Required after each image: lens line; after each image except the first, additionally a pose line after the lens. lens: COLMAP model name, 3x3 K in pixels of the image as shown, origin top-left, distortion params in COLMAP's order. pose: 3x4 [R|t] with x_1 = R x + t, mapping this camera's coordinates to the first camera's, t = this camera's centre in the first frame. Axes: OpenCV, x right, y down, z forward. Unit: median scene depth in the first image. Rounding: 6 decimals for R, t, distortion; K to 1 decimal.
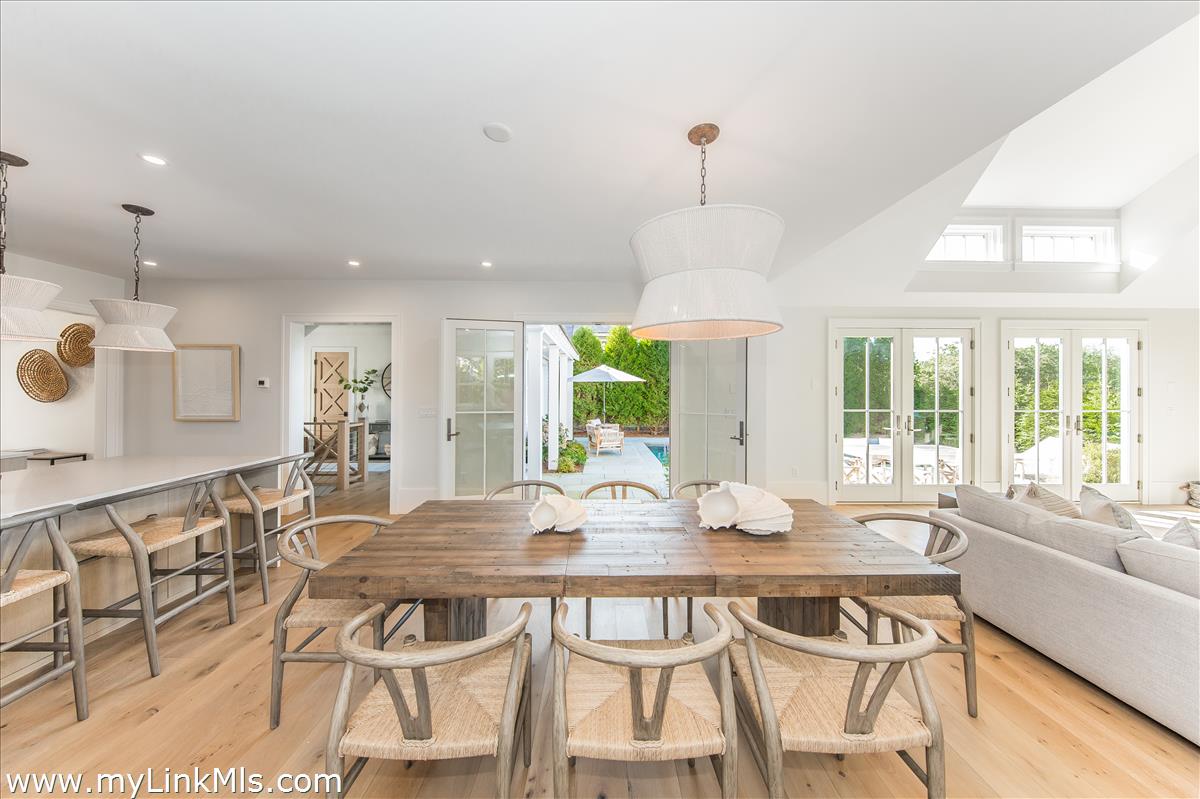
lens RADIAL K [[383.1, 0, 599.3], [0, 383.1, 393.4], [0, 0, 1]] dist [0.001001, -0.004257]
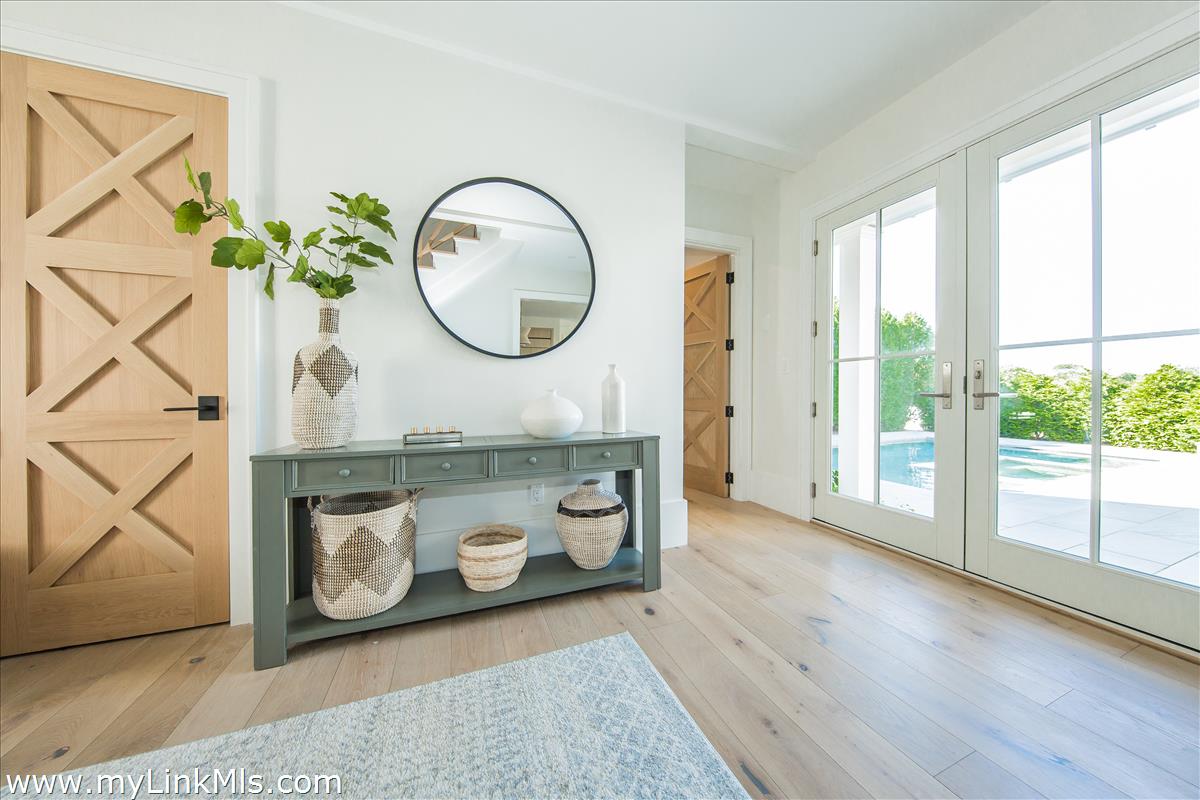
lens RADIAL K [[377.7, 0, 603.1], [0, 377.7, 394.7], [0, 0, 1]] dist [0.000250, -0.003857]
pose [[0.933579, -0.006974, 0.358305, -0.544095], [0.003663, 0.999944, 0.009919, 0.046476], [-0.358354, -0.007948, 0.933552, 0.749477]]
